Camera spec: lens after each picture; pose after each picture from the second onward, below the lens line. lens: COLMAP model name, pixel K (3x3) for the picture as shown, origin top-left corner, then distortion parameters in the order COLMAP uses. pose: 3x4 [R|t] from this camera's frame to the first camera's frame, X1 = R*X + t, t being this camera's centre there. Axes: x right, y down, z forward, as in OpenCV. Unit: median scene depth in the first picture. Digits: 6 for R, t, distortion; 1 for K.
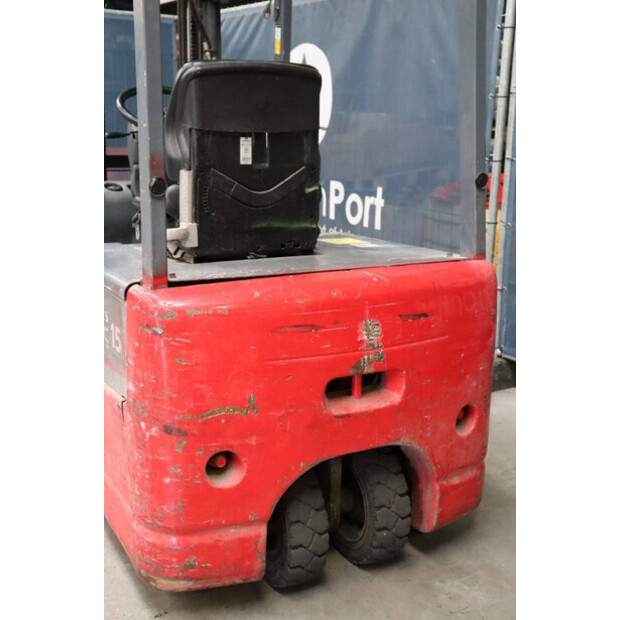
lens RADIAL K [[801.9, 0, 304.8], [0, 801.9, 306.2], [0, 0, 1]] dist [0.046551, 0.000000]
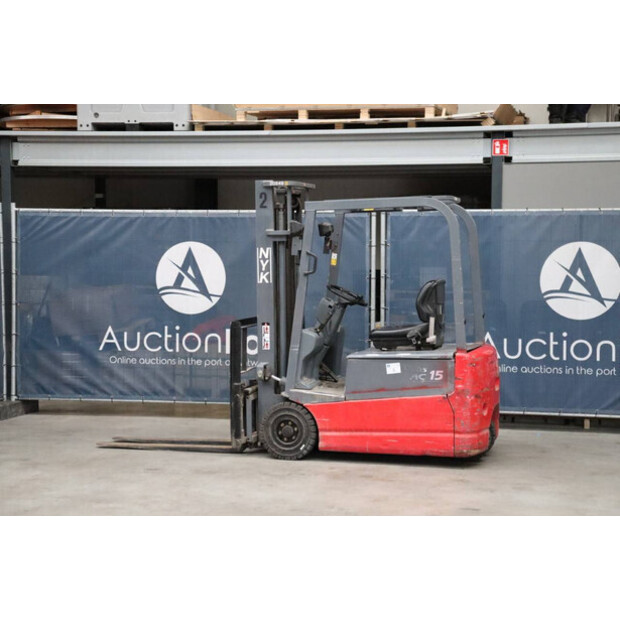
lens RADIAL K [[1307.0, 0, 303.8], [0, 1307.0, 292.9], [0, 0, 1]] dist [0.328504, 0.000000]
pose [[0.693339, -0.043655, 0.719288, -3.777282], [0.176961, 0.977913, -0.111226, 0.183042], [-0.698545, 0.204403, 0.685751, -1.885384]]
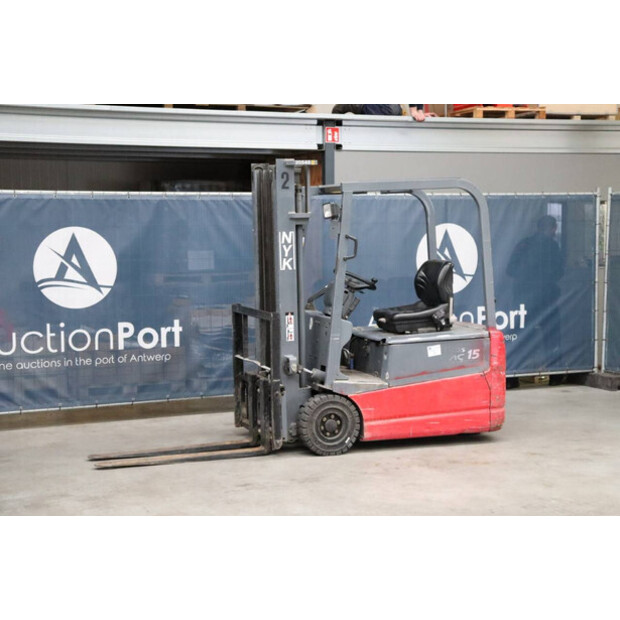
lens RADIAL K [[1109.1, 0, 306.6], [0, 1109.1, 300.6], [0, 0, 1]] dist [0.206884, 0.000000]
pose [[0.151514, -0.085397, 0.984759, -4.147062], [0.241272, 0.969322, 0.046936, -0.468685], [-0.958557, 0.230483, 0.167470, 0.812915]]
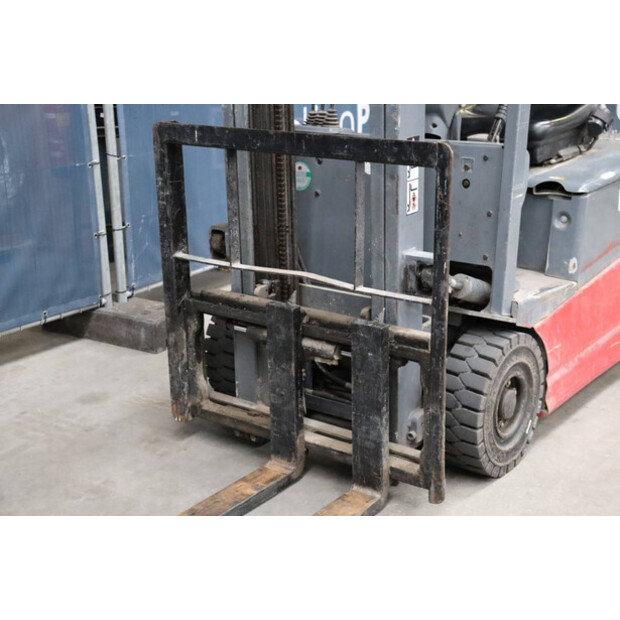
lens RADIAL K [[976.2, 0, 308.8], [0, 976.2, 305.8], [0, 0, 1]] dist [0.165576, 0.000000]
pose [[-0.413213, -0.267541, 0.870446, -1.534533], [0.219836, 0.898289, 0.380458, -0.579332], [-0.883701, 0.348566, -0.312369, 2.093895]]
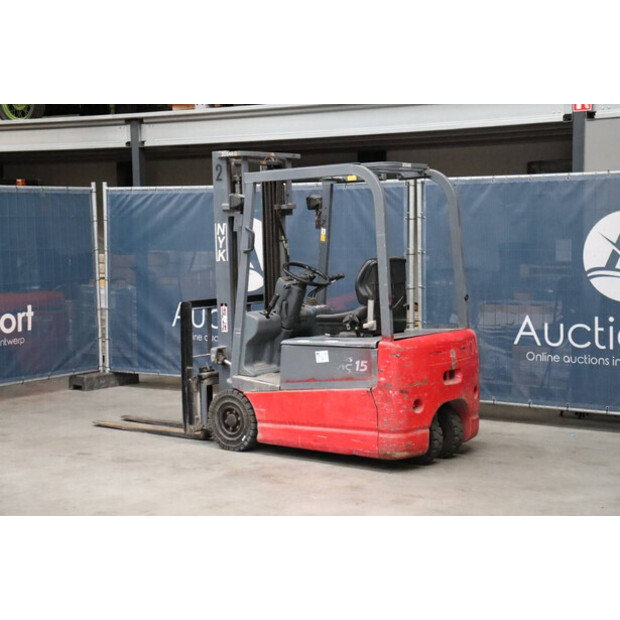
lens RADIAL K [[1198.8, 0, 303.3], [0, 1198.8, 295.5], [0, 0, 1]] dist [0.253156, 0.000000]
pose [[0.915575, -0.056350, 0.398180, -1.829628], [0.122470, 0.982173, -0.142610, 0.326953], [-0.383046, 0.179336, 0.906154, -2.330313]]
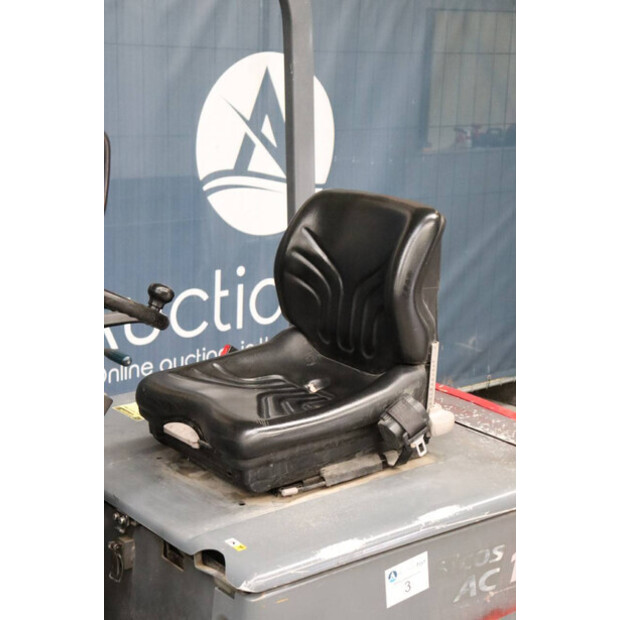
lens RADIAL K [[1198.8, 0, 314.2], [0, 1198.8, 280.4], [0, 0, 1]] dist [0.253156, 0.000000]
pose [[-0.159724, -0.209504, 0.964674, -1.251749], [0.198527, 0.950437, 0.239283, -0.529592], [-0.966993, 0.229734, -0.110216, 1.210785]]
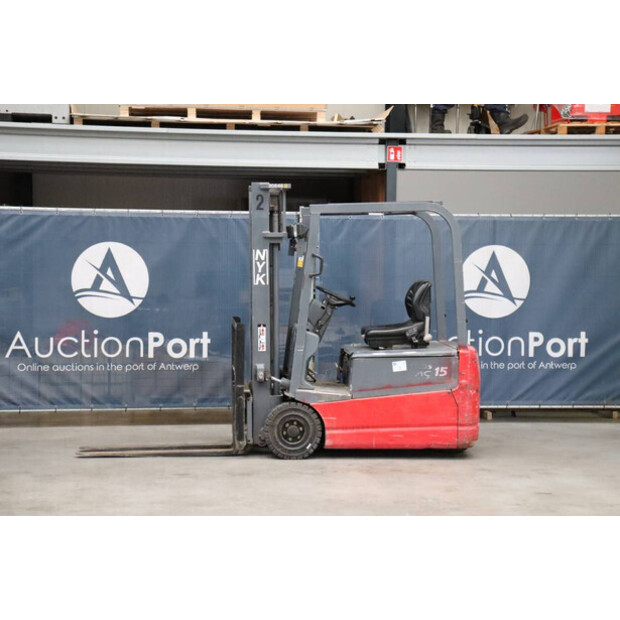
lens RADIAL K [[1389.6, 0, 304.9], [0, 1389.6, 293.3], [0, 0, 1]] dist [0.384637, 0.000000]
pose [[0.404609, -0.046257, 0.913319, -5.026308], [0.210648, 0.976578, -0.043858, -0.120856], [-0.889898, 0.210134, 0.404876, -0.717290]]
